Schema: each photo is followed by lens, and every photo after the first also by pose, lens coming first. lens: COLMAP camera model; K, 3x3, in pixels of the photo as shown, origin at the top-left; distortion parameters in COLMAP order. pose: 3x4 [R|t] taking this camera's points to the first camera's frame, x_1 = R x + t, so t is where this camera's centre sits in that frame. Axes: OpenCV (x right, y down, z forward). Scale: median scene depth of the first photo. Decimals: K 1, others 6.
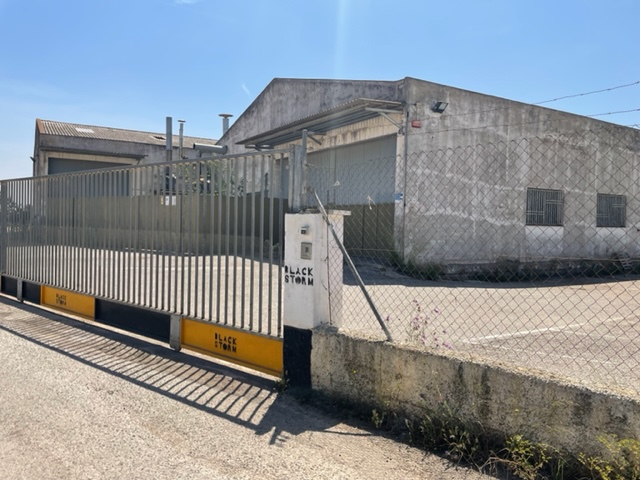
lens RADIAL K [[505.1, 0, 320.2], [0, 505.1, 226.2], [0, 0, 1]] dist [-0.001086, -0.000509]
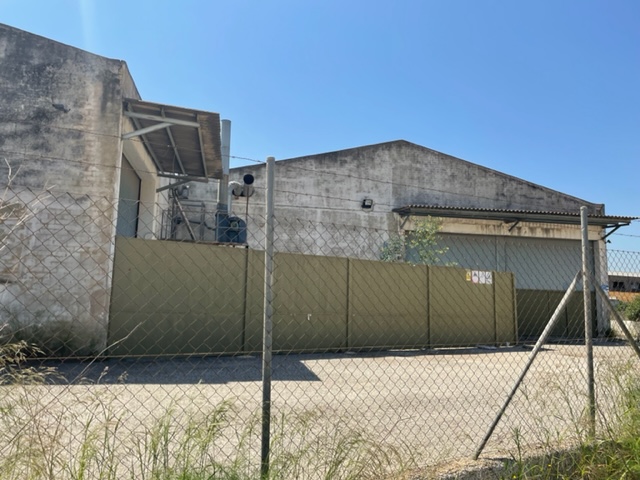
lens RADIAL K [[478.4, 0, 320.0], [0, 478.4, 240.0], [0, 0, 1]] dist [0.002247, -0.001402]
pose [[0.375087, 0.111473, 0.920263, -0.865574], [-0.016271, 0.993382, -0.113698, -0.015465], [-0.926847, 0.027673, 0.374418, 0.779992]]
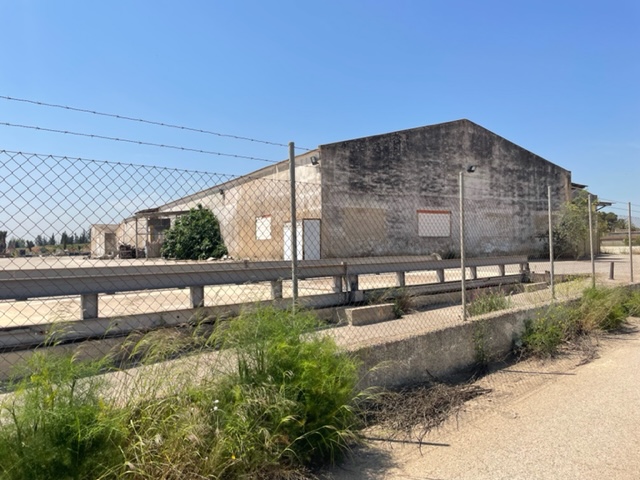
lens RADIAL K [[487.5, 0, 317.0], [0, 487.5, 229.0], [0, 0, 1]] dist [0.070619, -0.075459]
pose [[0.023156, 0.019480, 0.999542, -1.894898], [0.016370, 0.999669, -0.019862, -0.027875], [-0.999598, 0.016823, 0.022830, 1.689037]]
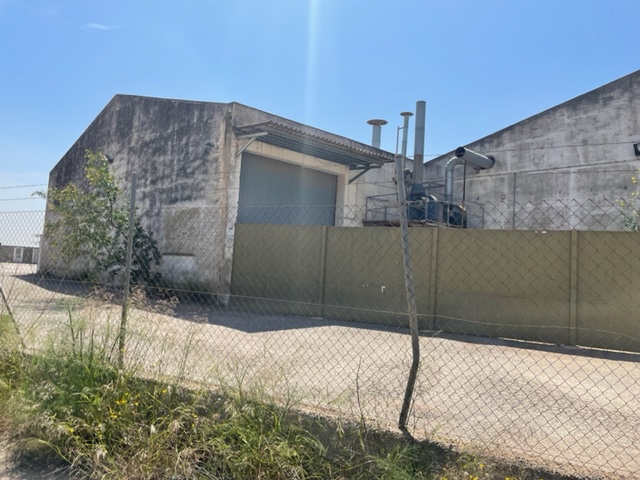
lens RADIAL K [[487.5, 0, 317.0], [0, 487.5, 229.0], [0, 0, 1]] dist [0.070619, -0.075459]
pose [[0.980829, 0.049633, 0.188445, -0.601646], [-0.035762, 0.996443, -0.076309, -0.013830], [-0.191562, 0.068107, 0.979115, 0.513783]]
